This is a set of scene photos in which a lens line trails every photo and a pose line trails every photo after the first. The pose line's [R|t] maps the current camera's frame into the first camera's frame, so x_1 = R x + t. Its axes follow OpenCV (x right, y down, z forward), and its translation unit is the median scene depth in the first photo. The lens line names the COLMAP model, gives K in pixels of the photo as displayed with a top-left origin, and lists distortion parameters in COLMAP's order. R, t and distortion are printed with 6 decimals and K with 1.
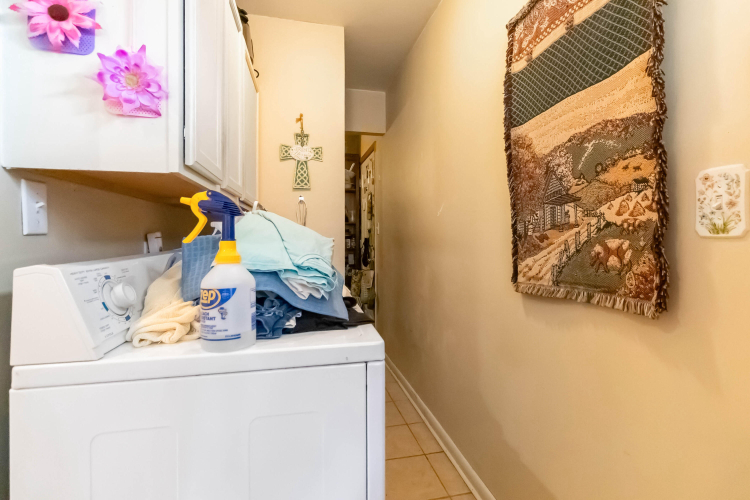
lens RADIAL K [[348.8, 0, 377.3], [0, 348.8, 239.3], [0, 0, 1]] dist [0.001949, 0.000186]
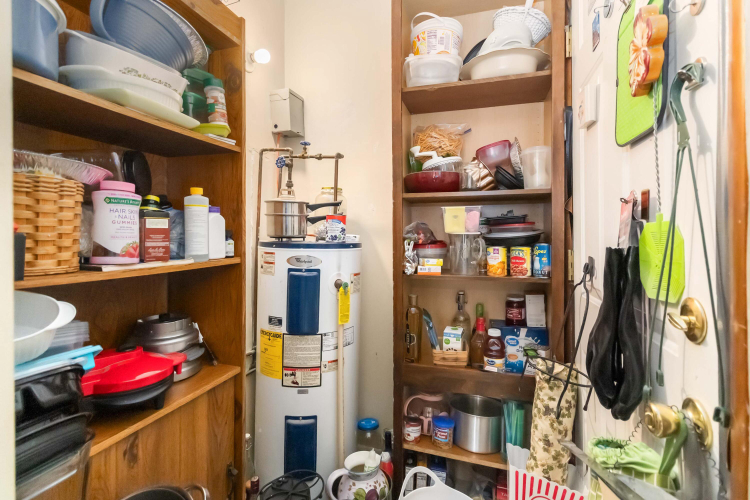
lens RADIAL K [[348.8, 0, 377.3], [0, 348.8, 239.3], [0, 0, 1]] dist [0.001949, 0.000186]
pose [[0.867605, 0.003060, -0.497244, -0.044063], [0.000401, 0.999976, 0.006853, -0.010216], [0.497253, -0.006145, 0.867584, 0.697546]]
